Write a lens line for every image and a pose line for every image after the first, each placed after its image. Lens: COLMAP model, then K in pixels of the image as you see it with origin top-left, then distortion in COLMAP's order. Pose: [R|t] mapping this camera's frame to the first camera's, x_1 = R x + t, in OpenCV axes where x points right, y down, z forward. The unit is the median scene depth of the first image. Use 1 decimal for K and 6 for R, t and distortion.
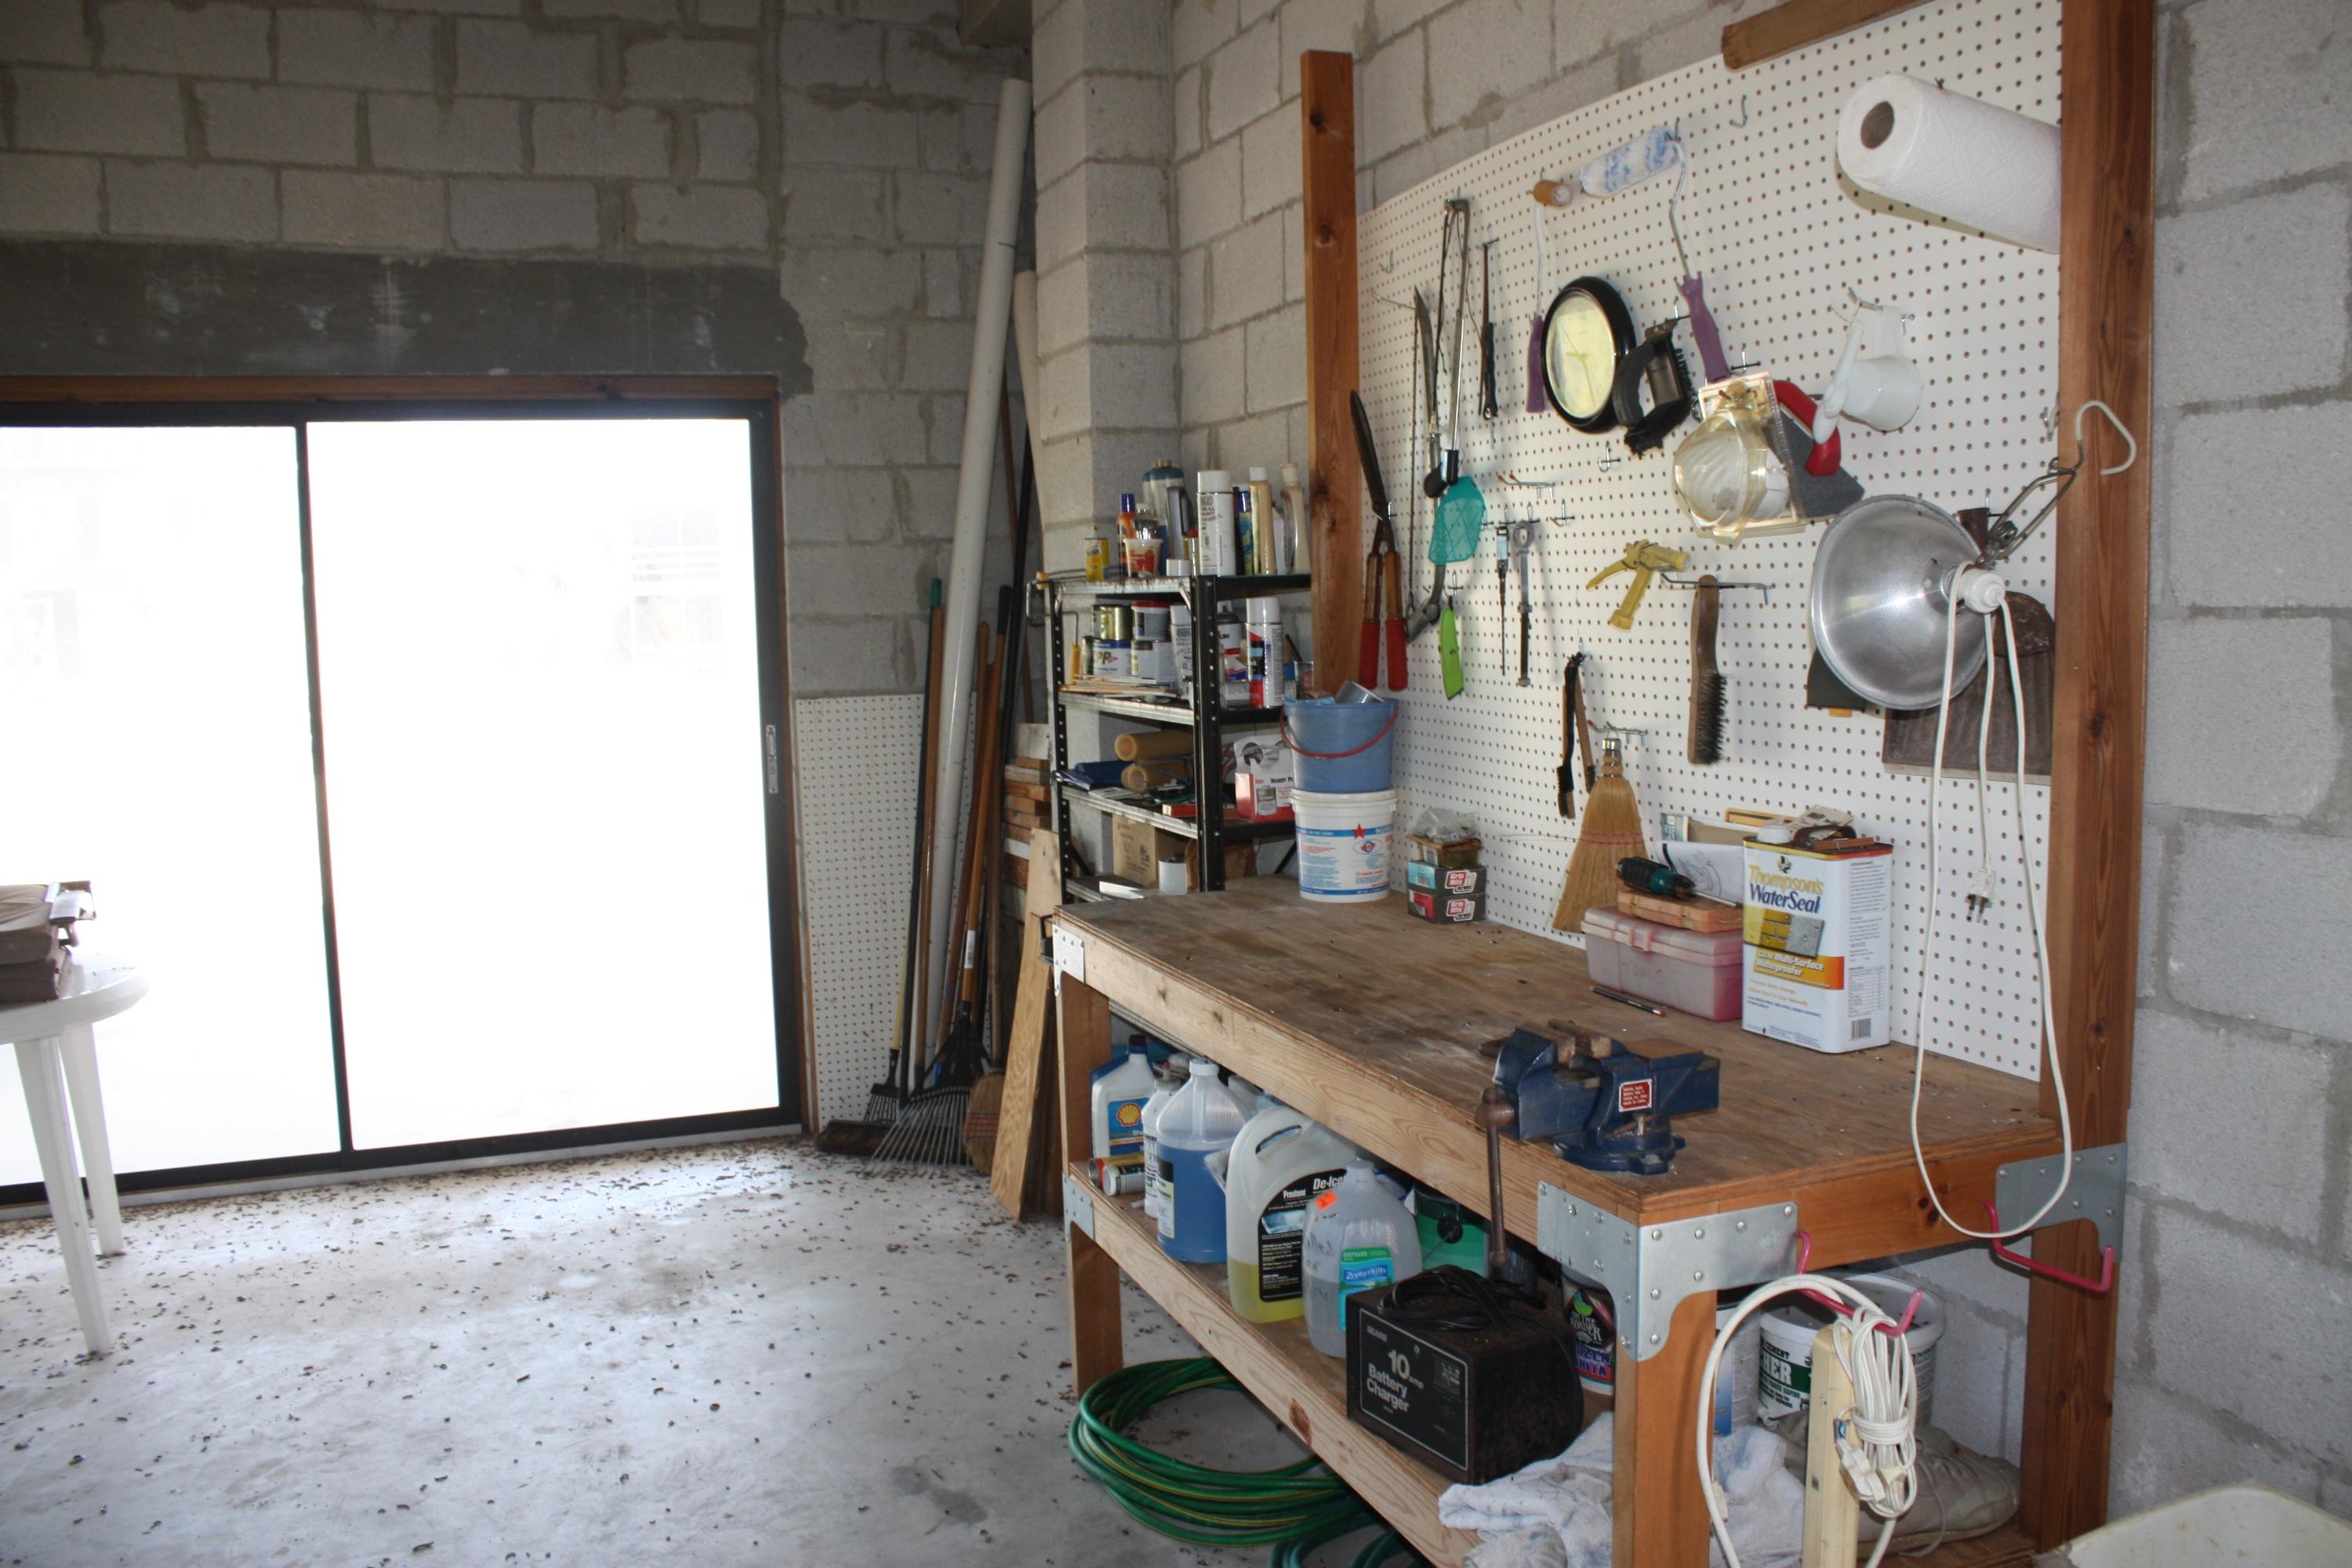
lens RADIAL K [[1962.2, 0, 1176.0], [0, 1962.2, 784.0], [0, 0, 1]] dist [-0.167572, 0.164262]
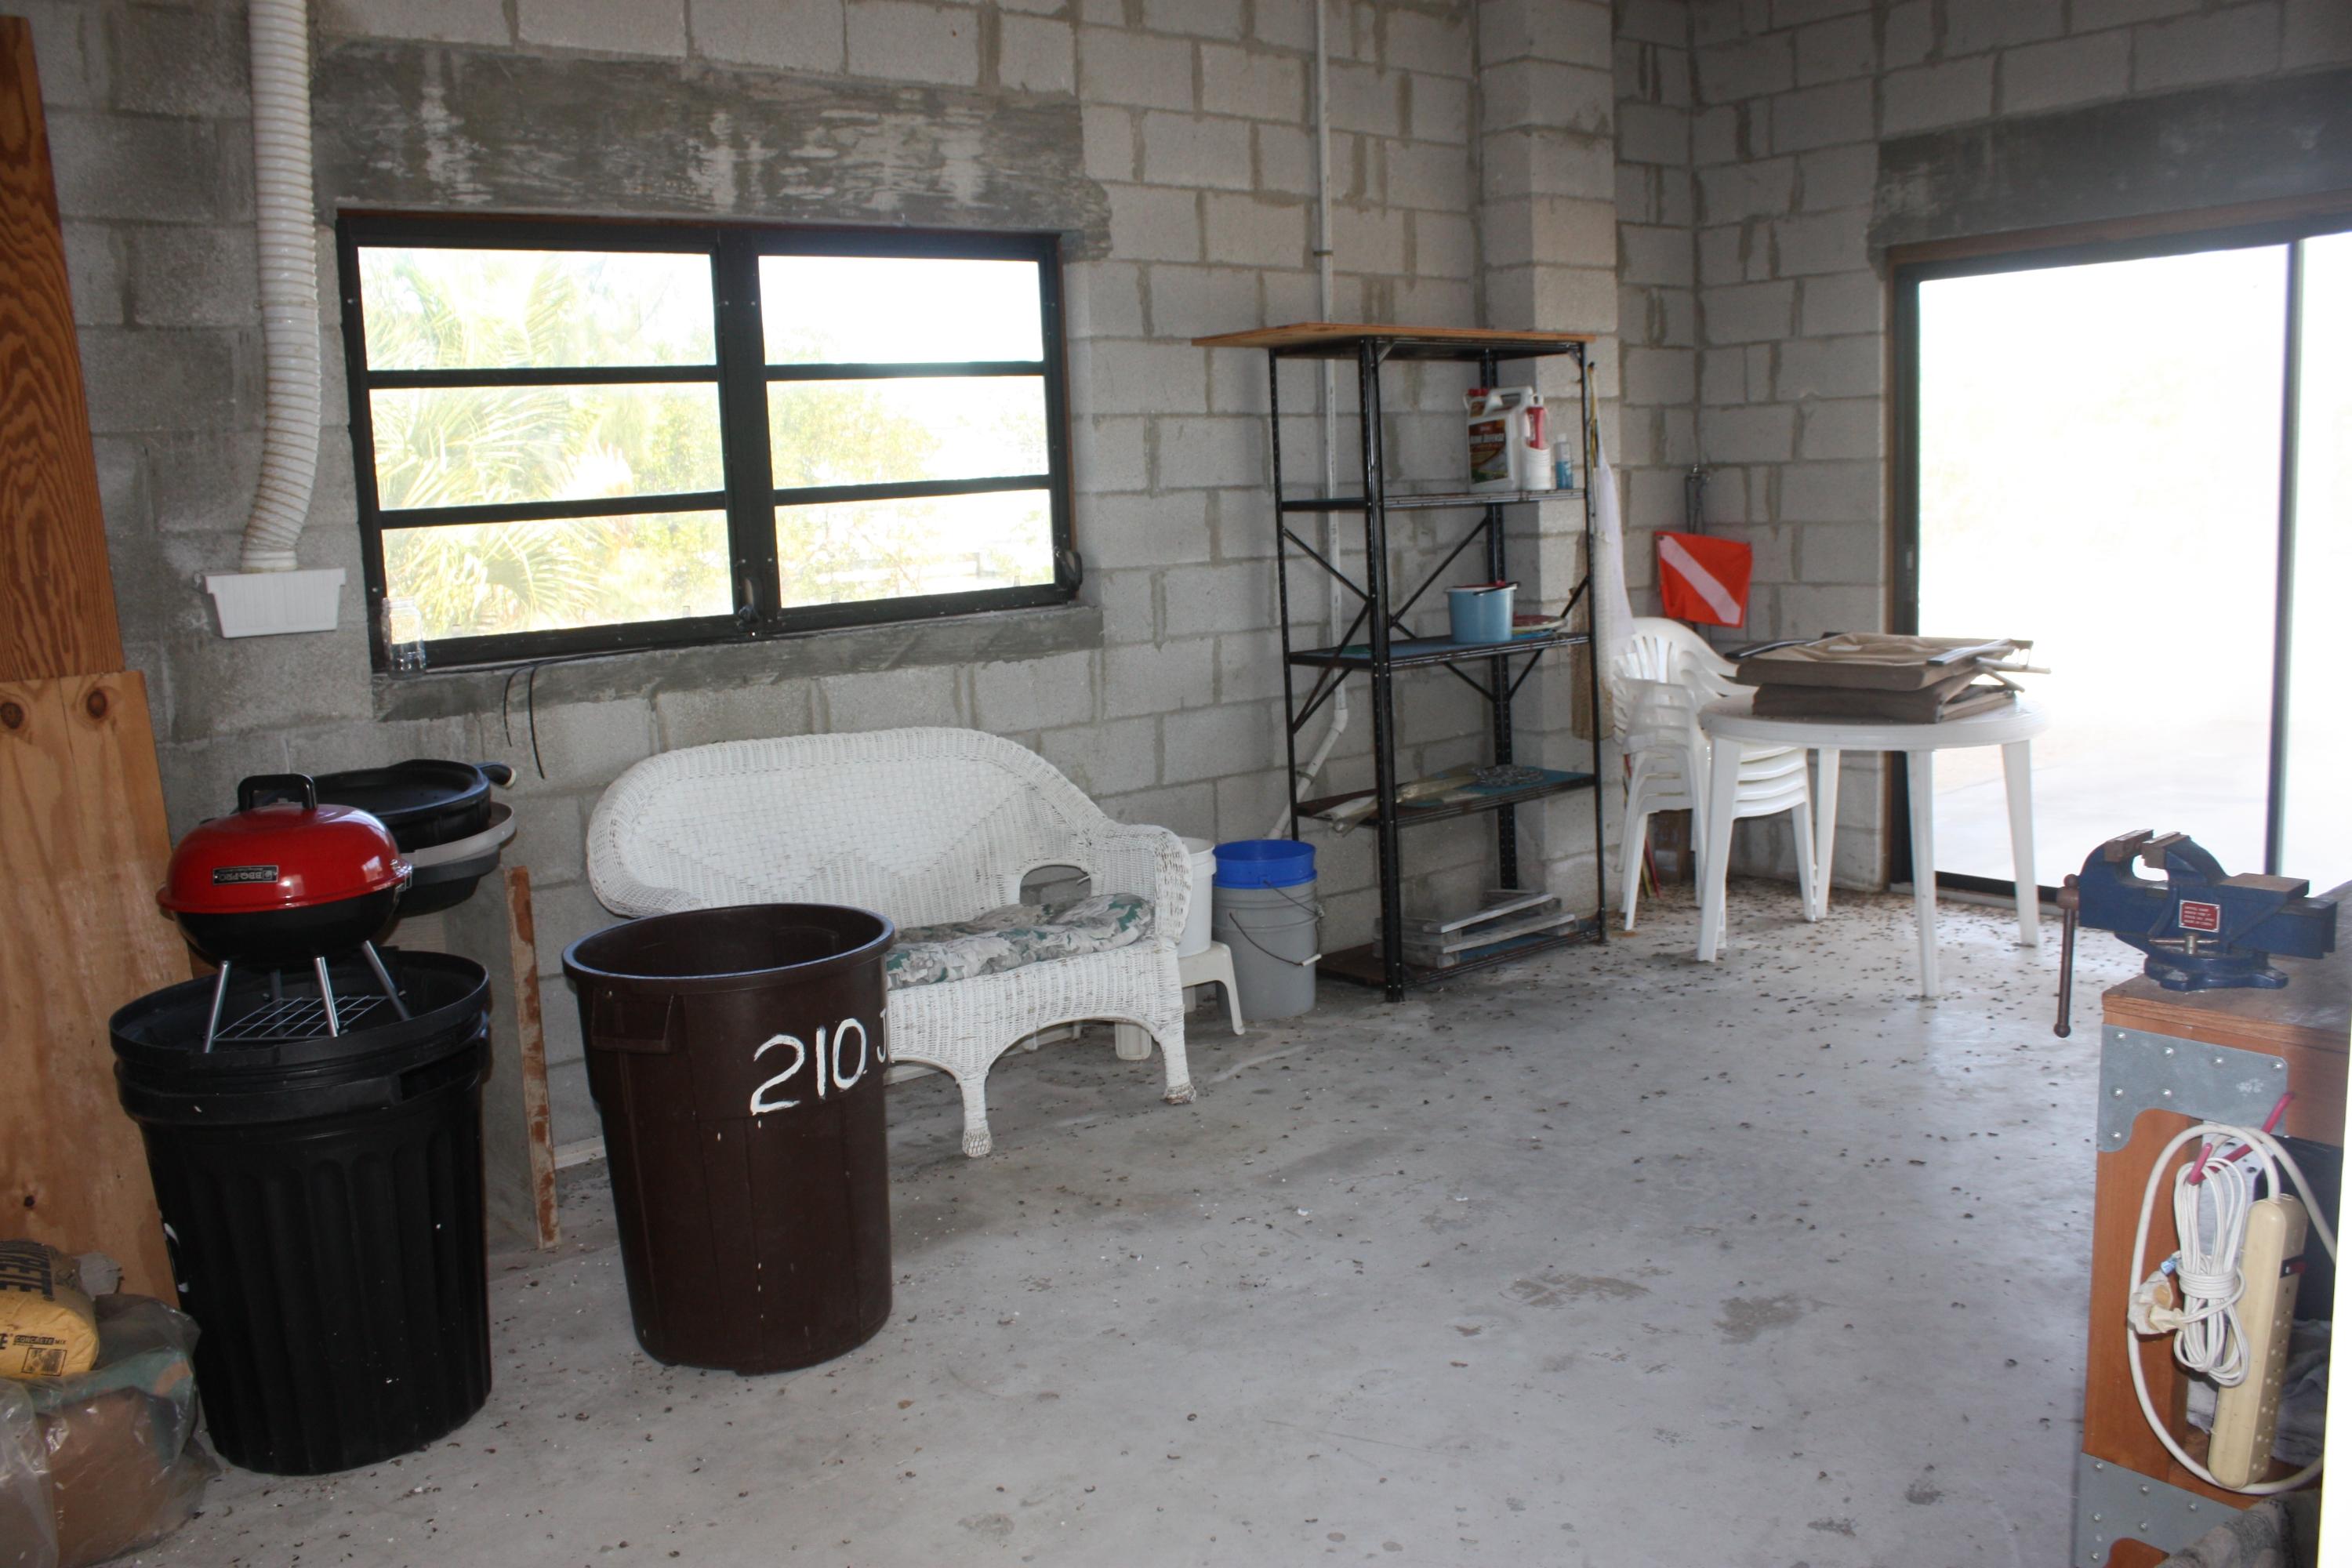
lens RADIAL K [[1959.3, 0, 1173.7], [0, 1959.3, 737.2], [0, 0, 1]] dist [-0.153745, 0.133812]
pose [[0.311128, 0.134280, -0.940834, 0.371755], [-0.052829, 0.990881, 0.123952, -0.009627], [0.948898, 0.011138, 0.315385, 0.069172]]
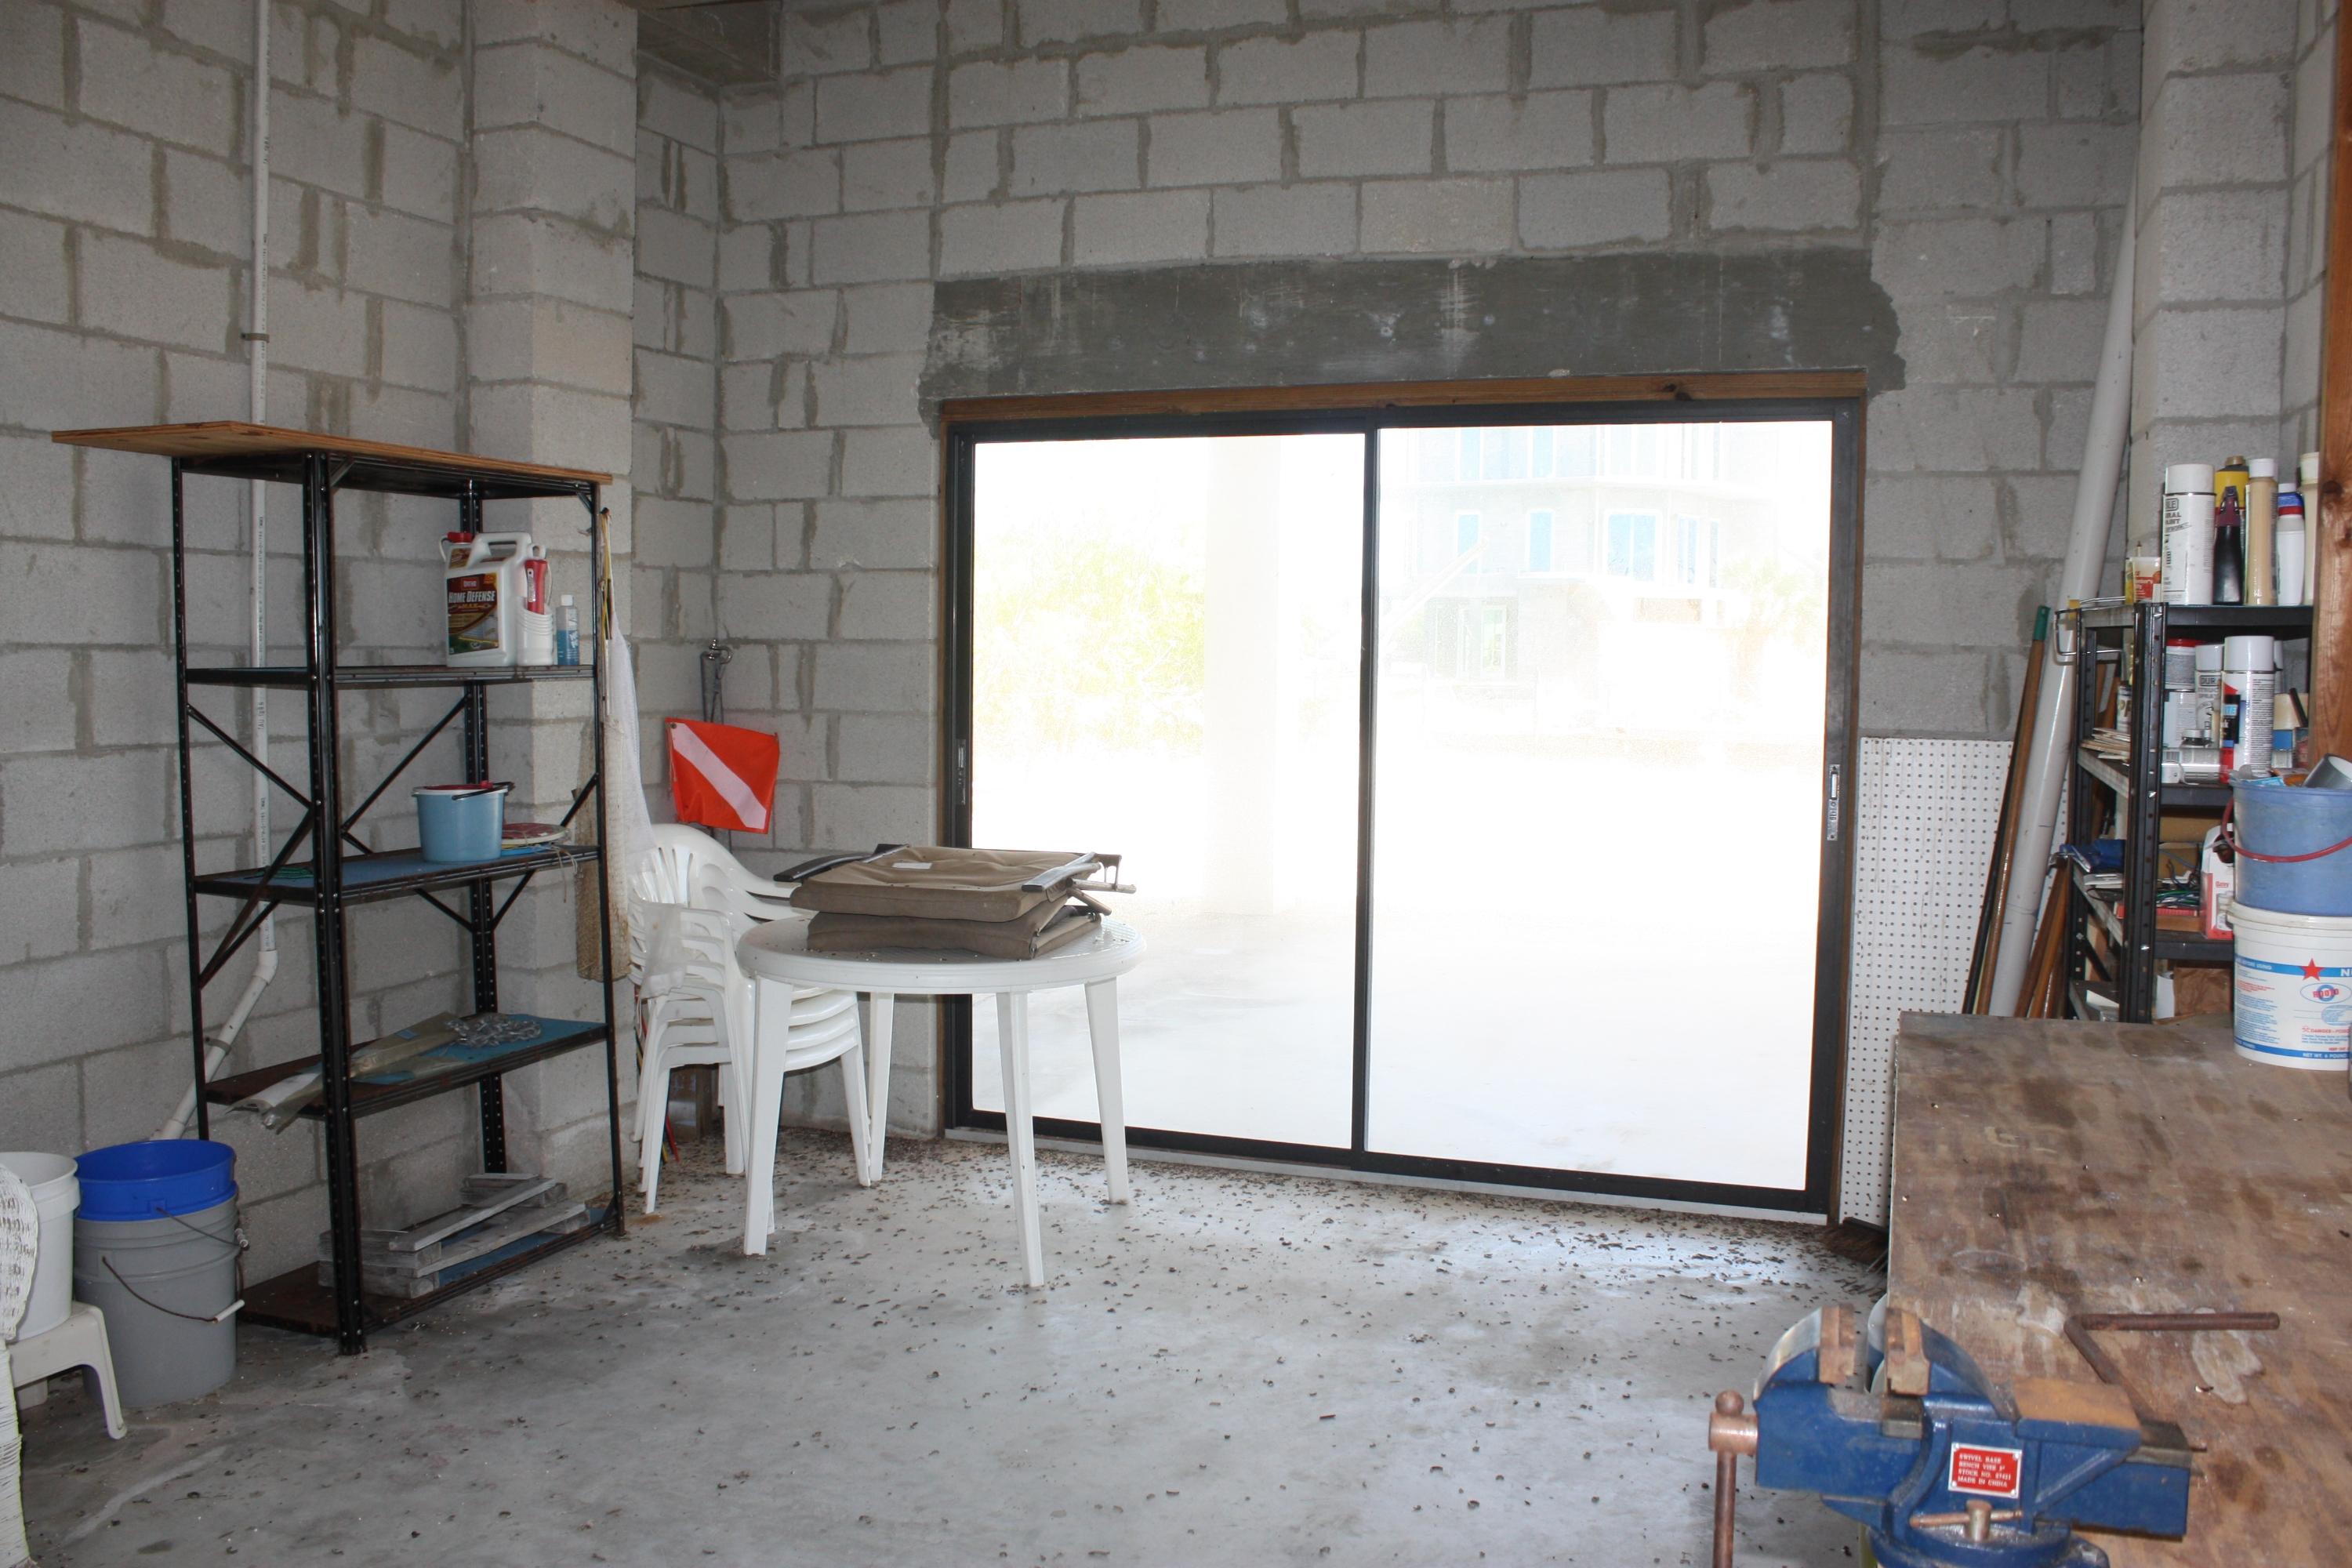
lens RADIAL K [[1966.4, 0, 1176.0], [0, 1966.4, 784.0], [0, 0, 1]] dist [-0.167480, 0.157106]
pose [[0.752685, 0.081600, -0.653304, 0.155012], [-0.089819, 0.995739, 0.020889, -0.013685], [0.652225, 0.042956, 0.756807, 0.150264]]
